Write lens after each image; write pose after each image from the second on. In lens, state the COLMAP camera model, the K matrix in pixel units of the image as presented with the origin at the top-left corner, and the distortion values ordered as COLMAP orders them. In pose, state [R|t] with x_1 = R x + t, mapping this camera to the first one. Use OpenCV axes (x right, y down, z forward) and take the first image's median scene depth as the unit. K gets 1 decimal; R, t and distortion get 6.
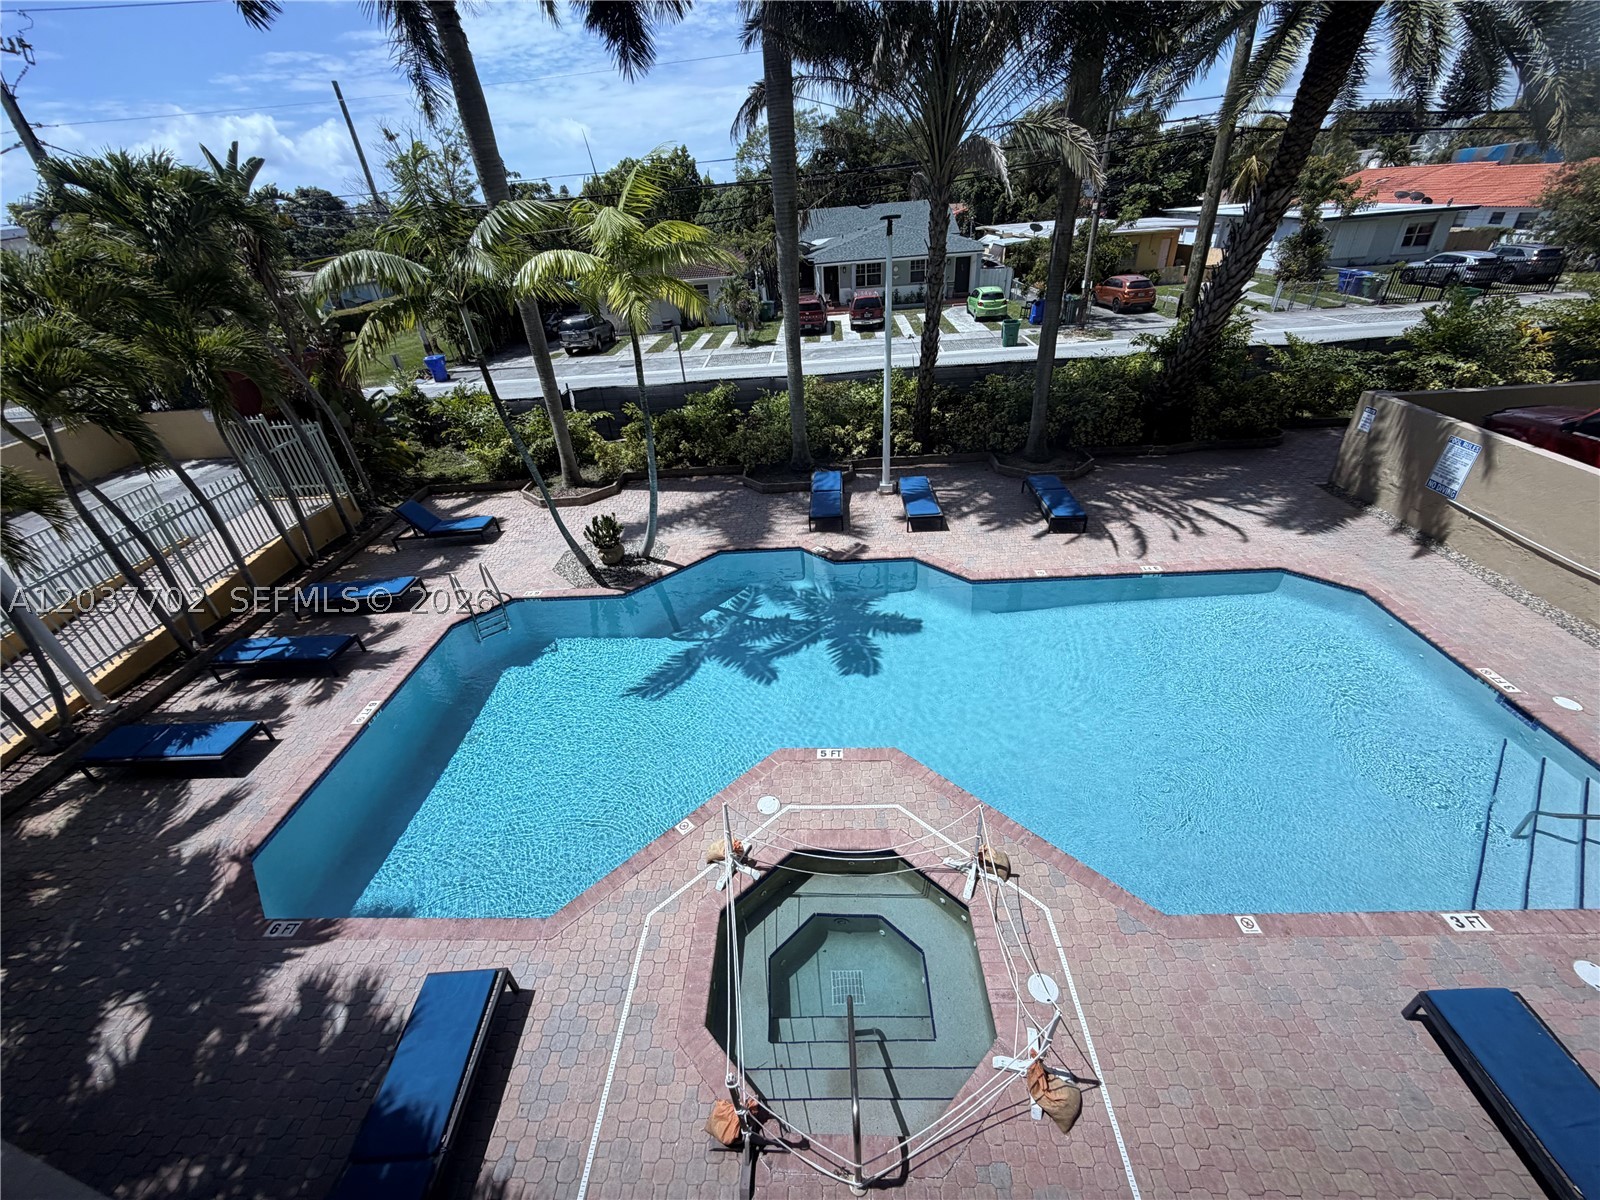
lens RADIAL K [[643.4, 0, 801.1], [0, 643.4, 600.3], [0, 0, 1]] dist [0.002032, 0.000174]
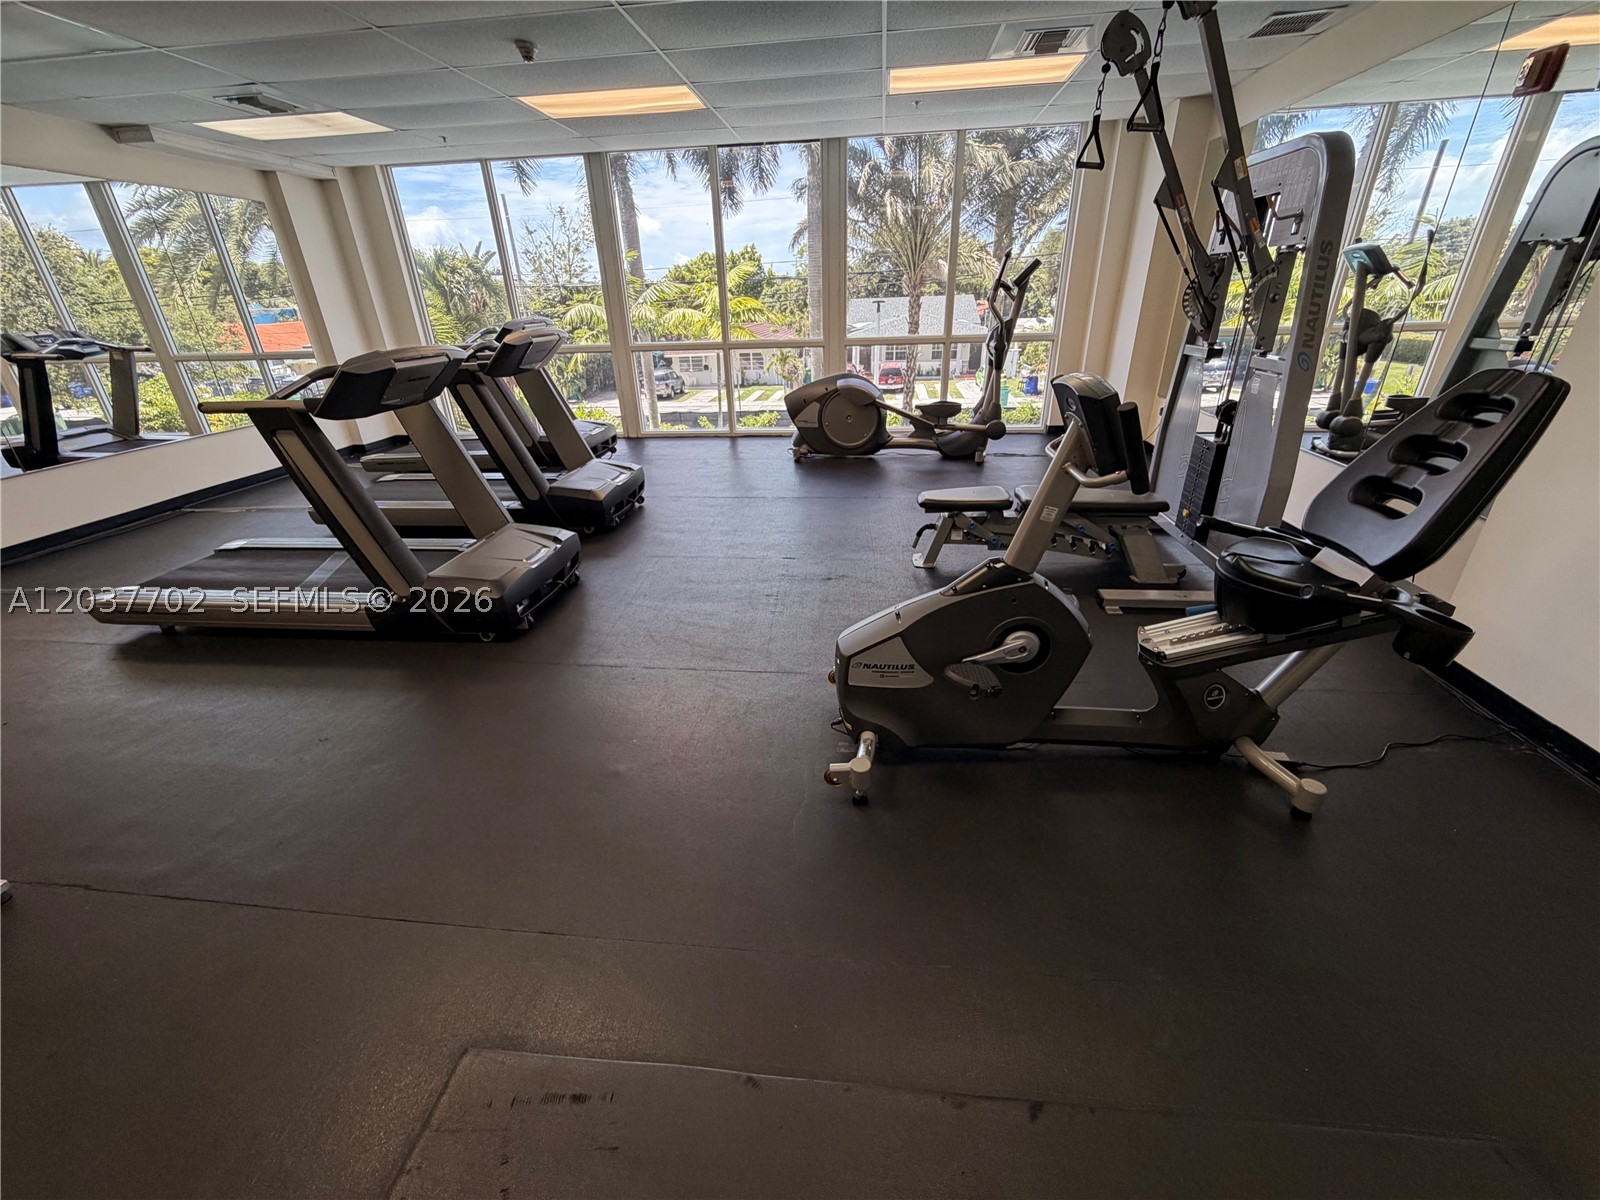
lens RADIAL K [[643.4, 0, 796.8], [0, 643.4, 602.8], [0, 0, 1]] dist [0.002032, 0.000174]
pose [[0.995643, 0.070698, -0.060798, 0.028756], [-0.076664, 0.991809, -0.102164, 0.110454], [0.053077, 0.106380, 0.992908, -0.176040]]
